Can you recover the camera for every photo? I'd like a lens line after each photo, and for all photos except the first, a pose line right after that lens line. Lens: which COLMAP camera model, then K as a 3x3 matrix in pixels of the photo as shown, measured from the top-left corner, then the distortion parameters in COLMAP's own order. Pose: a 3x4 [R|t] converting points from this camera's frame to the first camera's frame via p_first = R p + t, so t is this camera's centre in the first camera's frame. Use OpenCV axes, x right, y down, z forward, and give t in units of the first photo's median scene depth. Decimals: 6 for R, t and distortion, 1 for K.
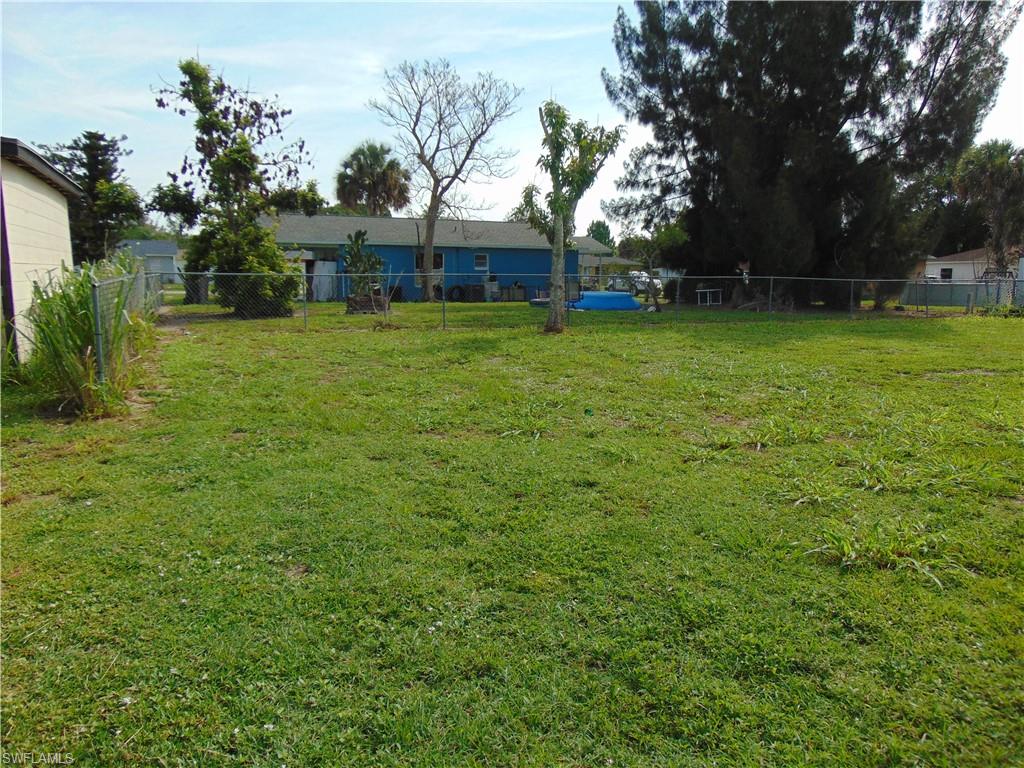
lens RADIAL K [[763.3, 0, 518.1], [0, 763.3, 378.5], [0, 0, 1]] dist [-0.023070, 0.038800]
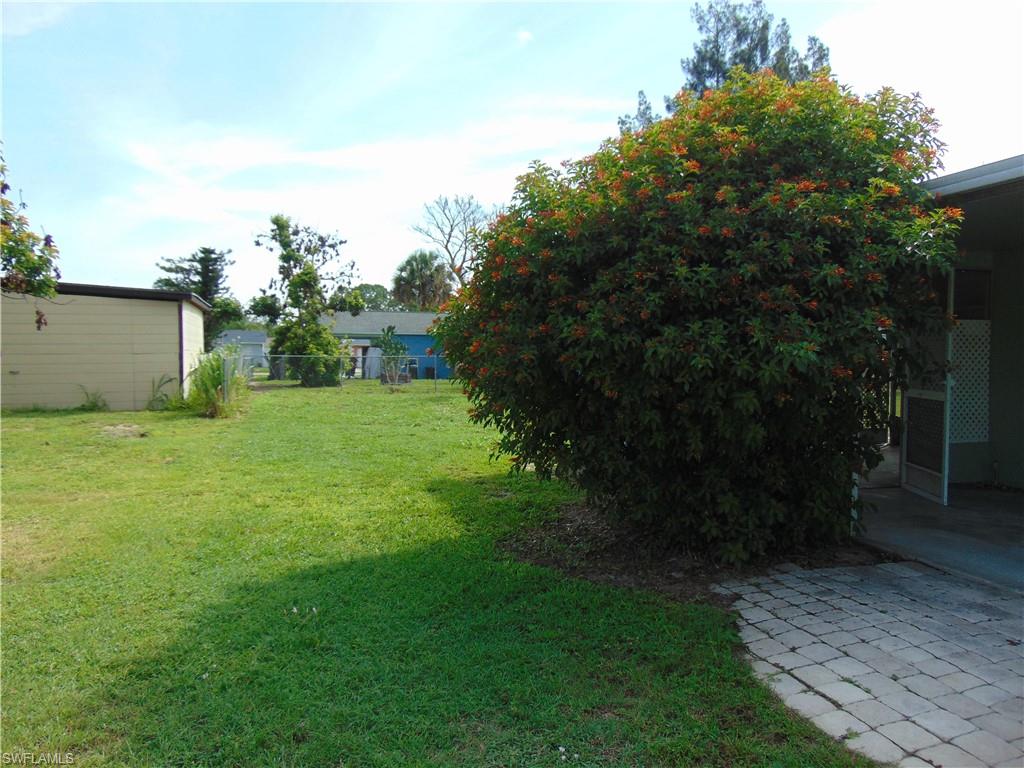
lens RADIAL K [[763.3, 0, 507.5], [0, 763.3, 387.7], [0, 0, 1]] dist [-0.023070, 0.038800]
pose [[0.993800, 0.003065, -0.111139, 0.152081], [-0.014061, 0.995059, -0.098287, 0.049693], [0.110288, 0.099240, 0.988933, -0.325925]]
